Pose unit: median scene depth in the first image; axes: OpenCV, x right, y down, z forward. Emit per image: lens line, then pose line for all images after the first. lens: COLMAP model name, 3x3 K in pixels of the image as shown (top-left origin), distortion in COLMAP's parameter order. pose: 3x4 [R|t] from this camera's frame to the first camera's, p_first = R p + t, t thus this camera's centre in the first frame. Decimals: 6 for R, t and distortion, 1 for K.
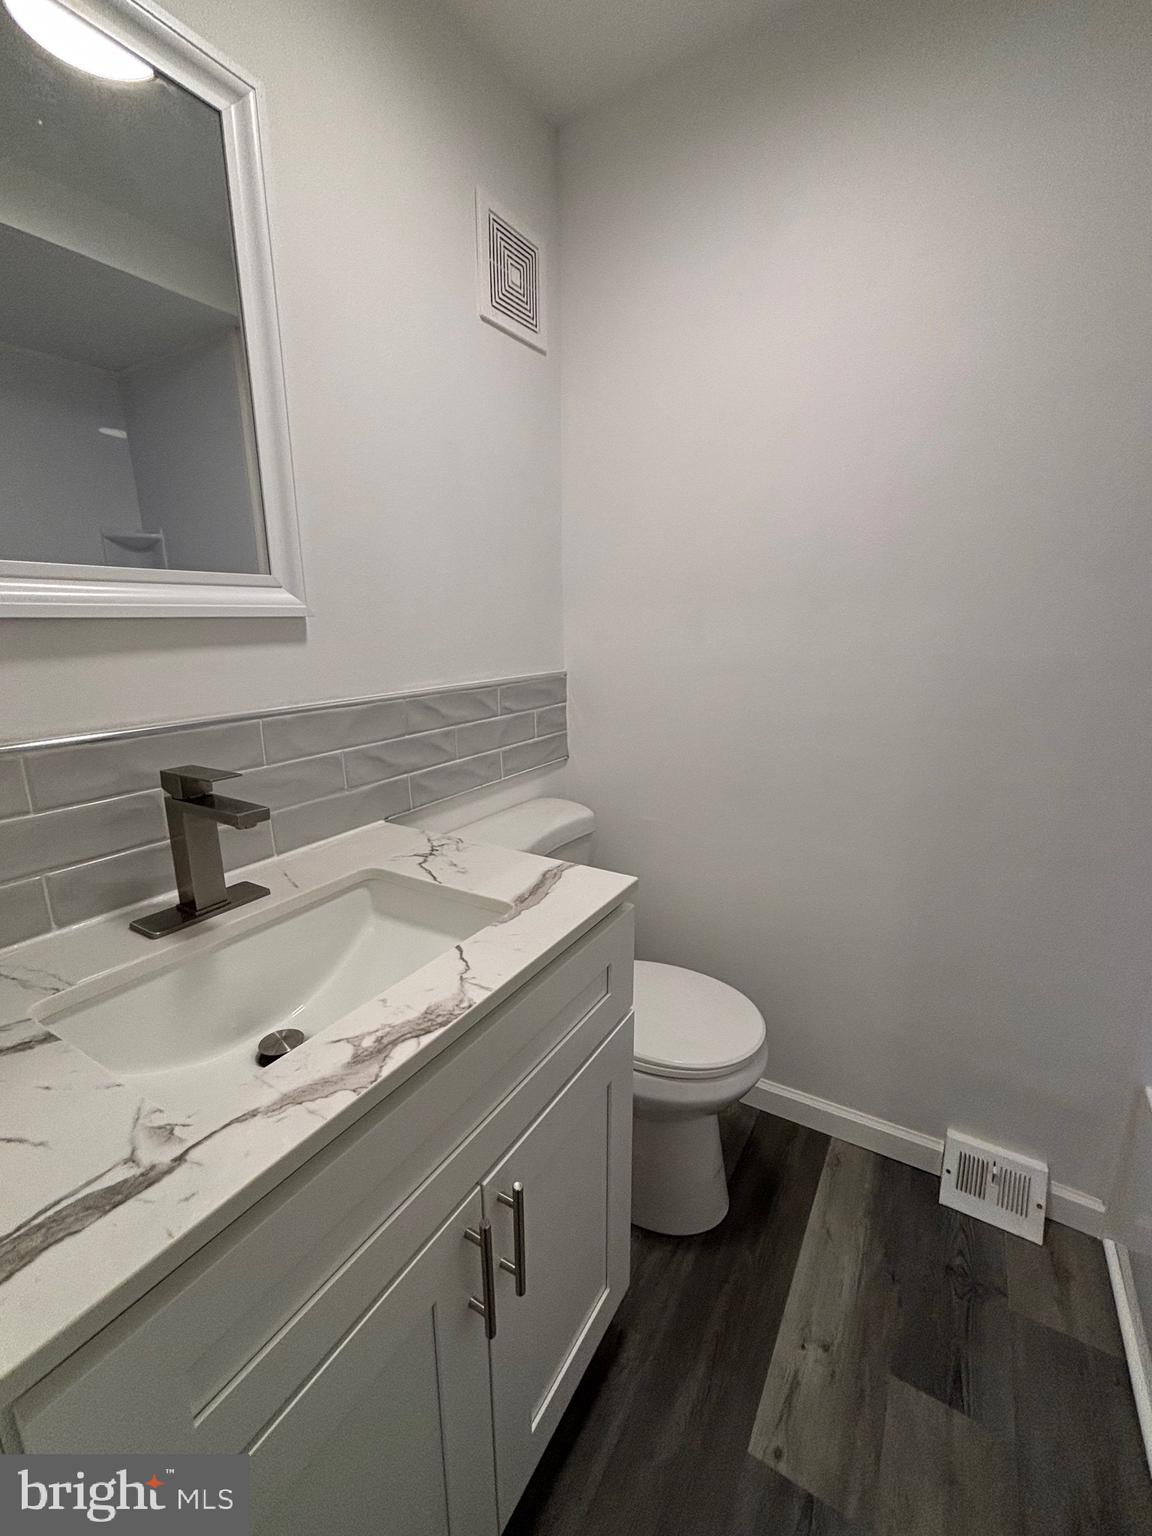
lens RADIAL K [[615.8, 0, 606.8], [0, 615.8, 758.6], [0, 0, 1]] dist [-0.014411, -0.000209]
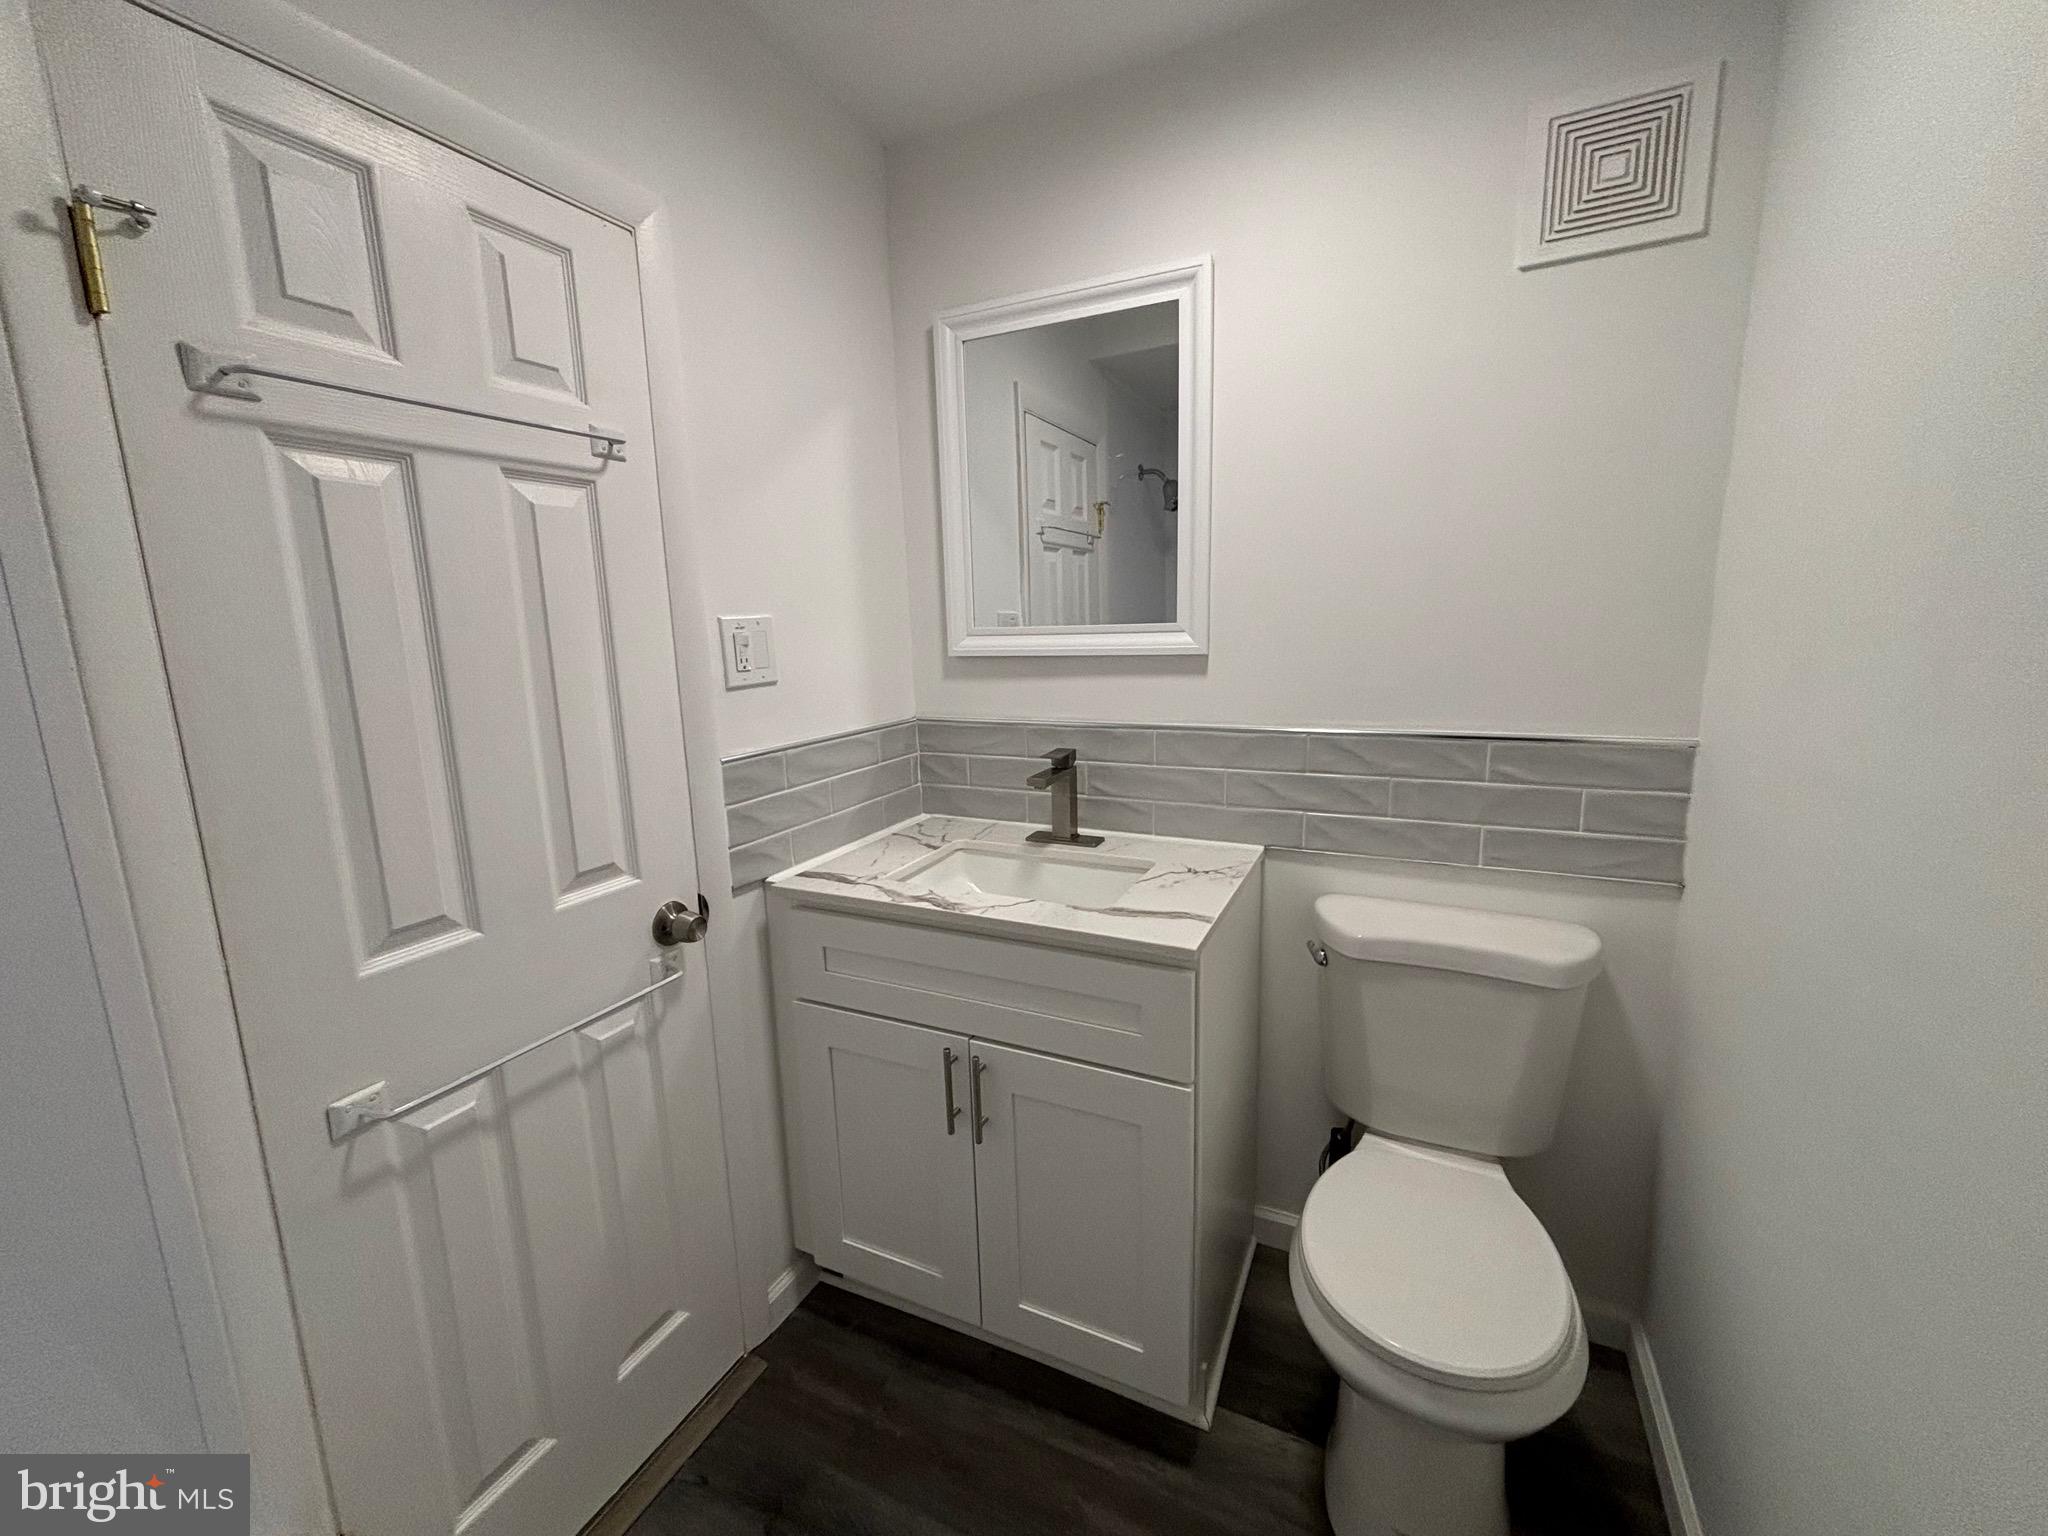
lens RADIAL K [[821.1, 0, 1015.7], [0, 821.1, 746.4], [0, 0, 1]] dist [-0.014411, -0.000209]
pose [[0.086806, 0.164771, -0.982504, 1.086024], [-0.189362, 0.970976, 0.146108, -0.216660], [0.978063, 0.173366, 0.115488, 0.469354]]
